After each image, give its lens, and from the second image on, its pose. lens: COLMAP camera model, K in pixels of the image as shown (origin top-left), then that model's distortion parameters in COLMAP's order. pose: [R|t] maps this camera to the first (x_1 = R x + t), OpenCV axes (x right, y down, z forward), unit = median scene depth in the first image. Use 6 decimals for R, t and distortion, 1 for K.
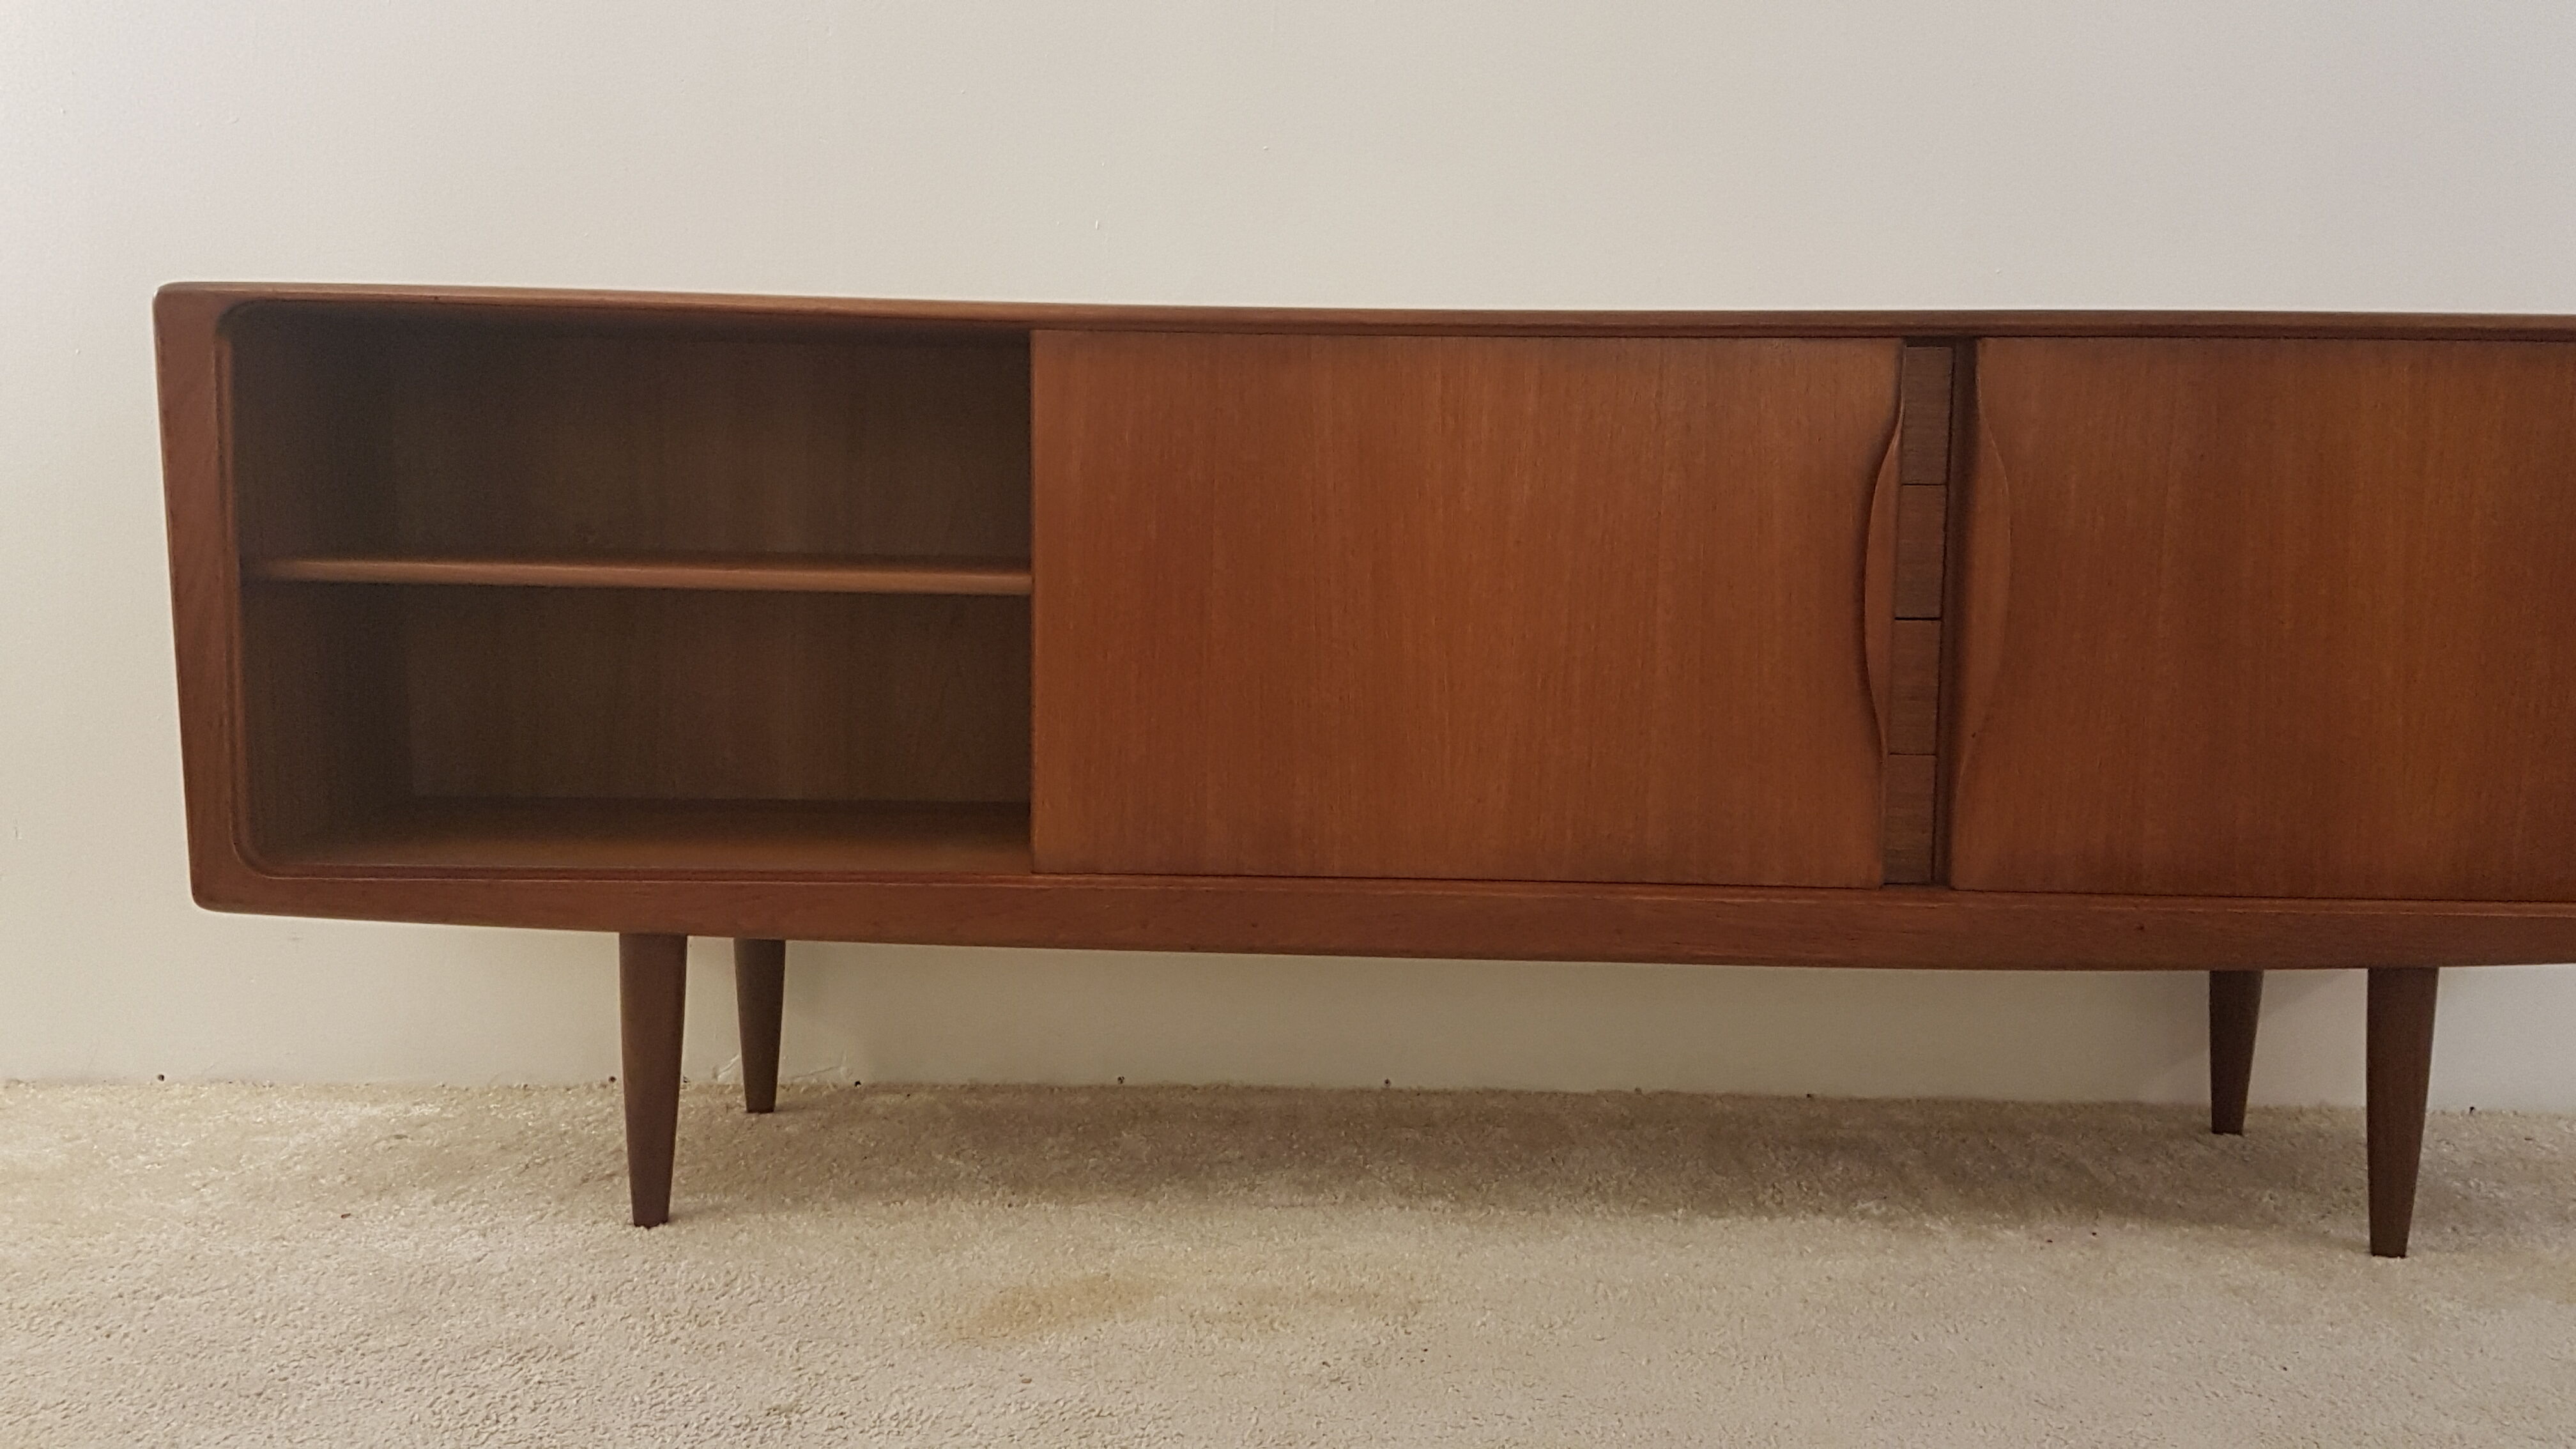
lens RADIAL K [[2278.1, 0, 1307.6], [0, 2278.1, 738.1], [0, 0, 1]] dist [0.249940, -0.484509]
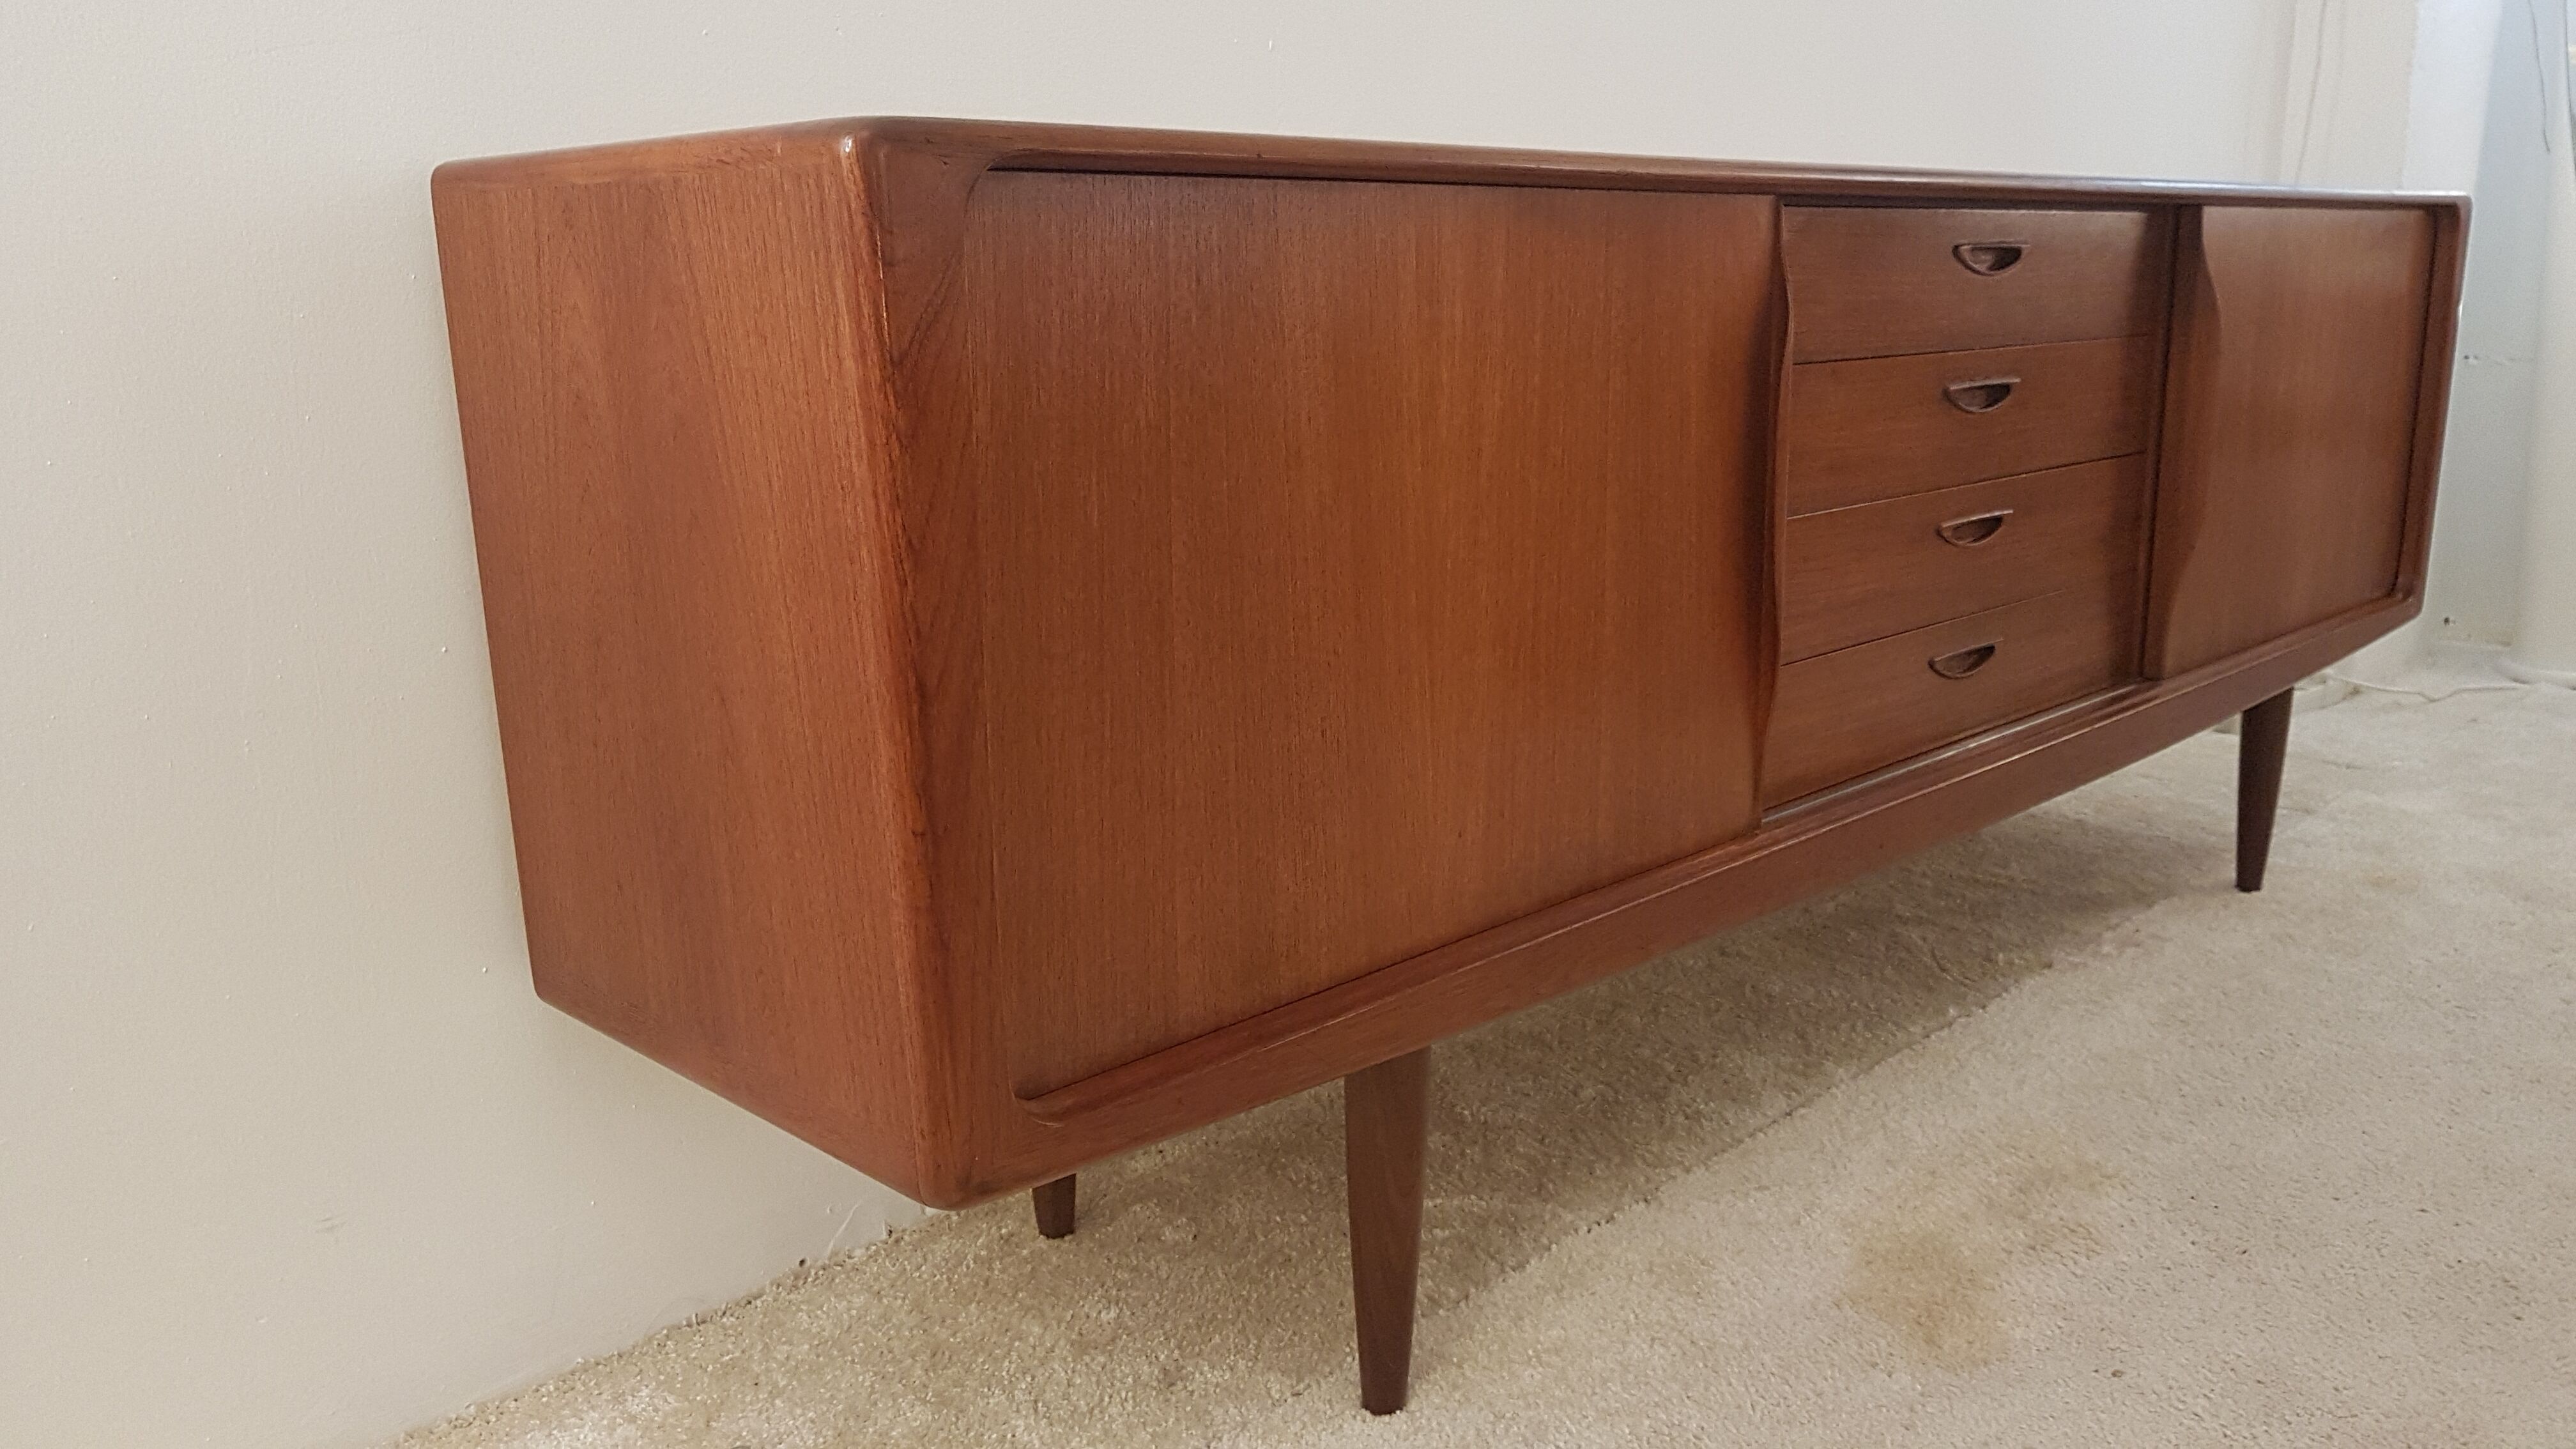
lens RADIAL K [[1975.5, 0, 1285.8], [0, 1975.5, 759.1], [0, 0, 1]] dist [-0.000351, -0.000326]
pose [[0.697763, -0.195409, 0.689160, -0.711369], [0.109011, 0.979834, 0.167458, -0.109248], [-0.707985, -0.041720, 0.704994, 0.584635]]
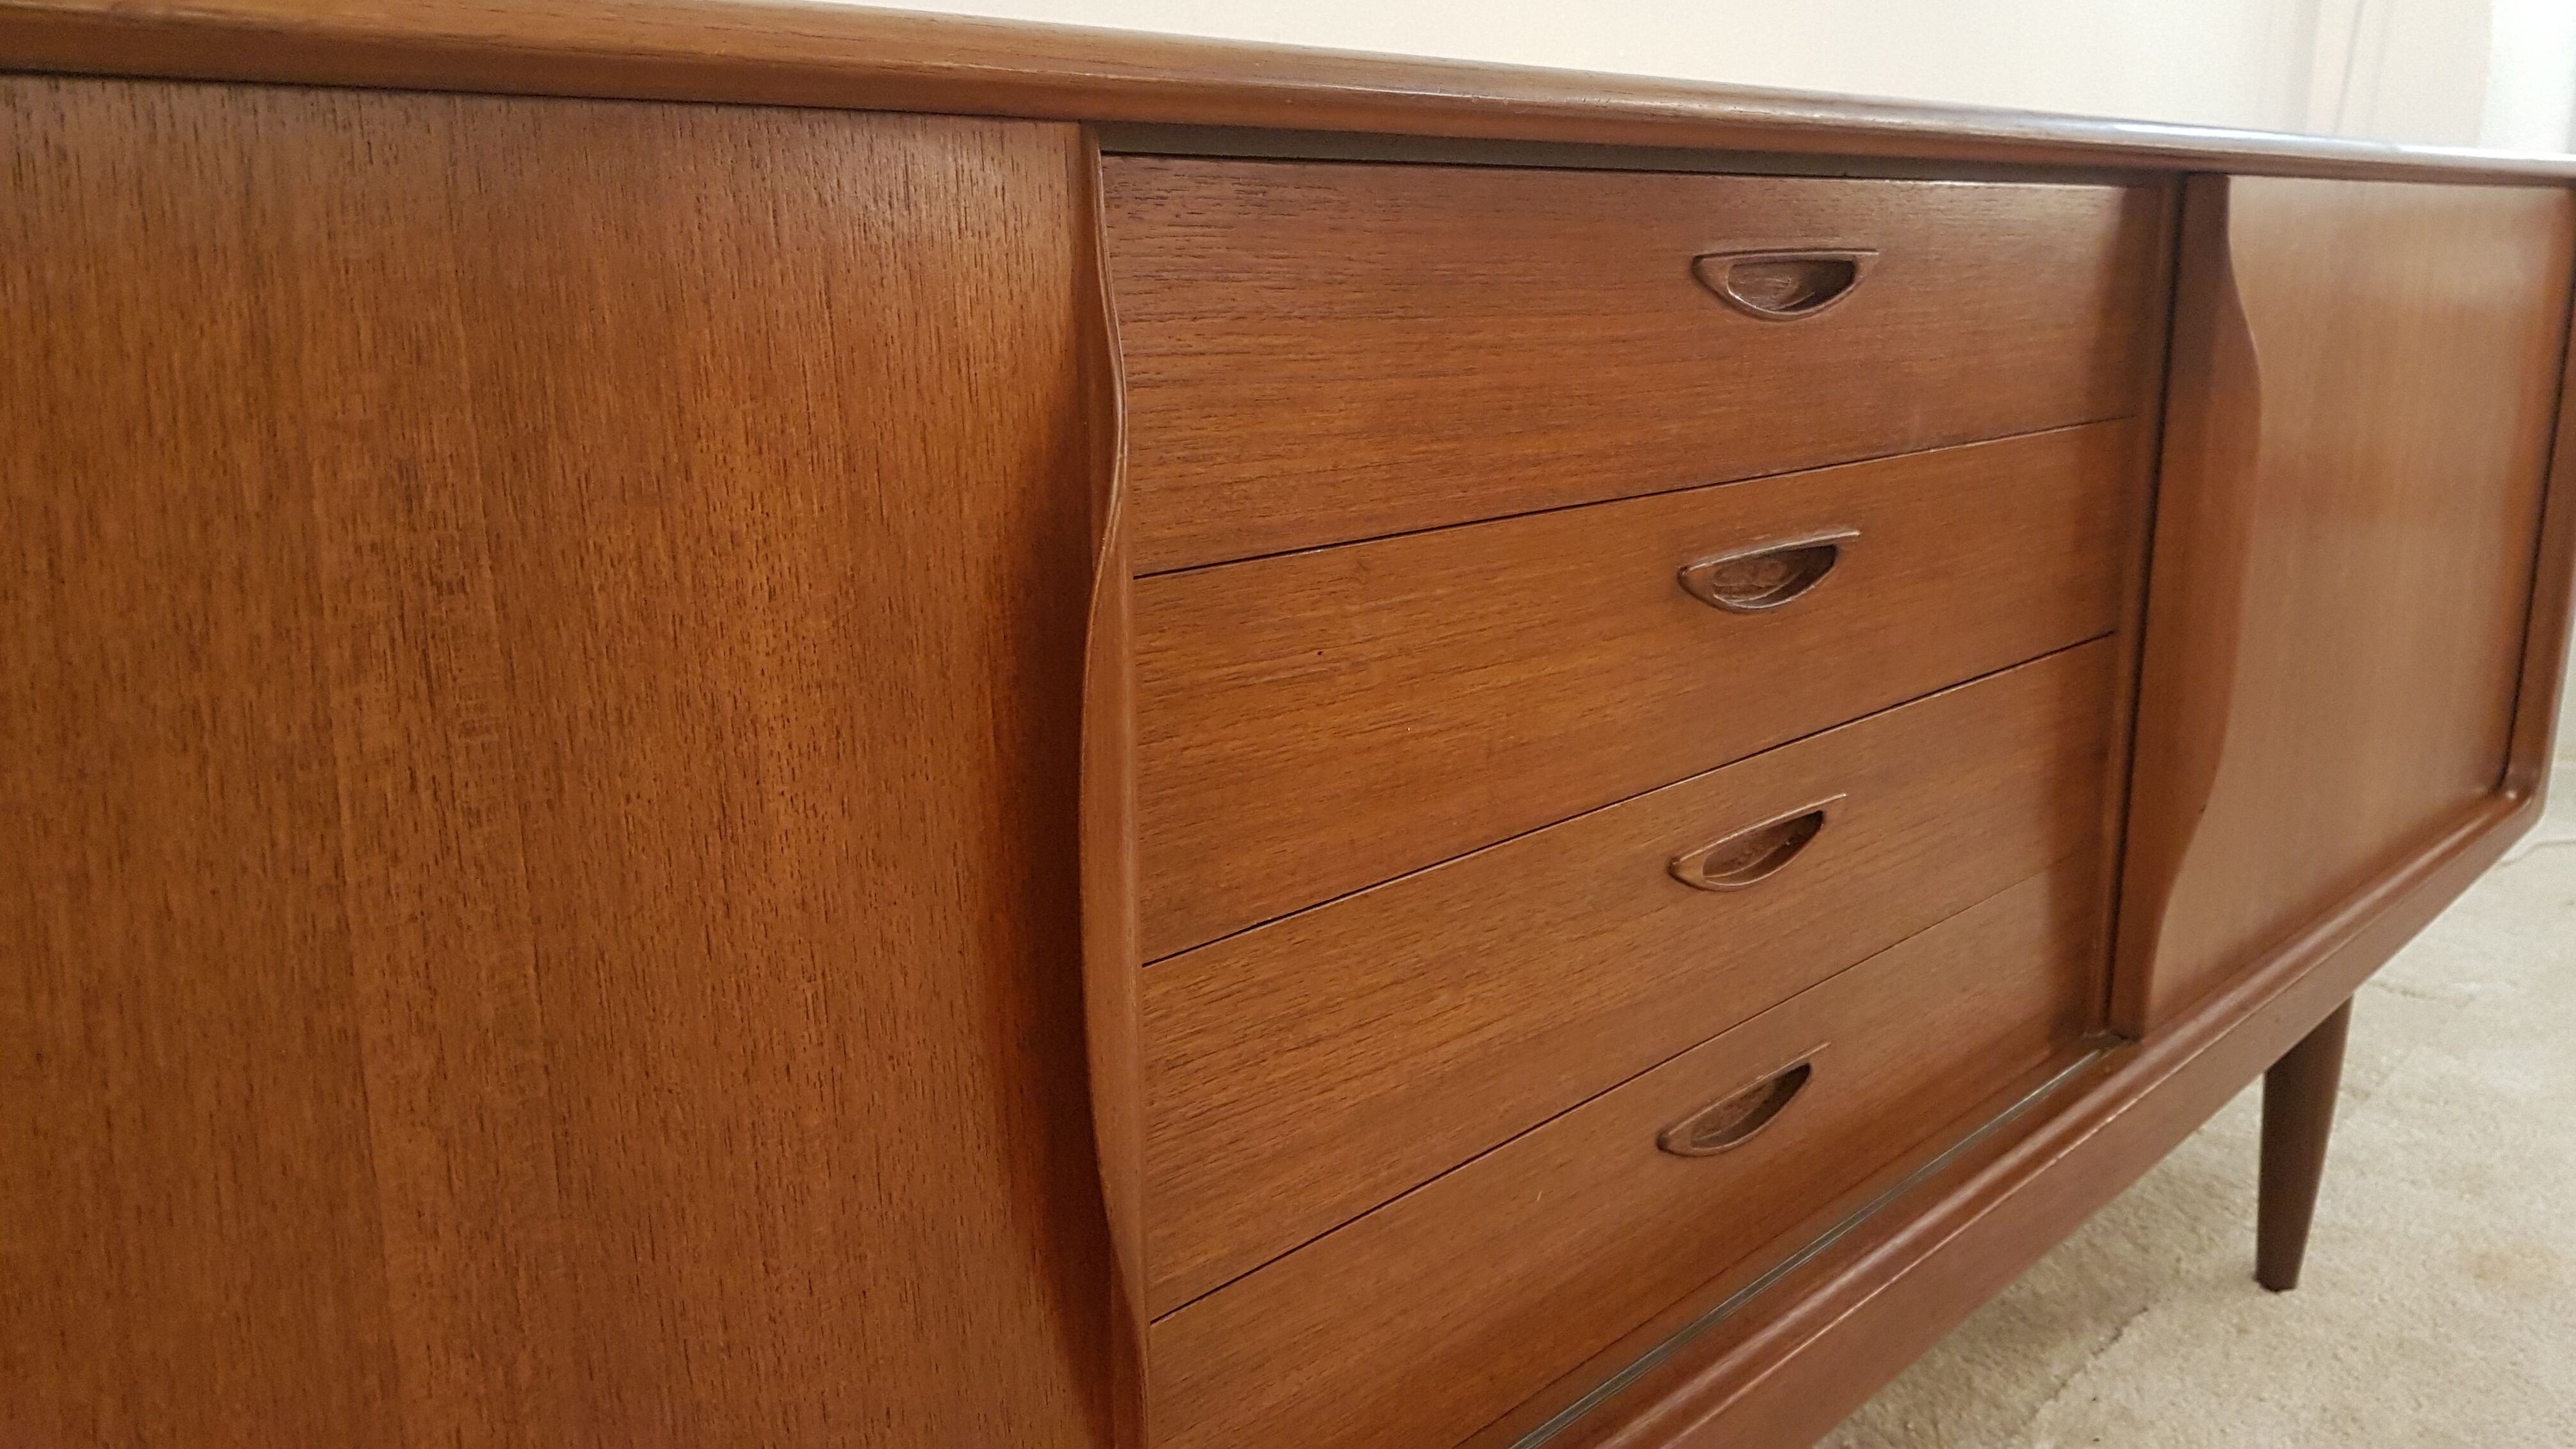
lens RADIAL K [[1989.4, 0, 1288.0], [0, 1989.4, 724.5], [0, 0, 1]] dist [0.001210, -0.000167]
pose [[0.688006, -0.189521, 0.700521, -0.249947], [0.096761, 0.980635, 0.170272, -0.134915], [-0.719225, -0.049365, 0.693021, 0.765053]]
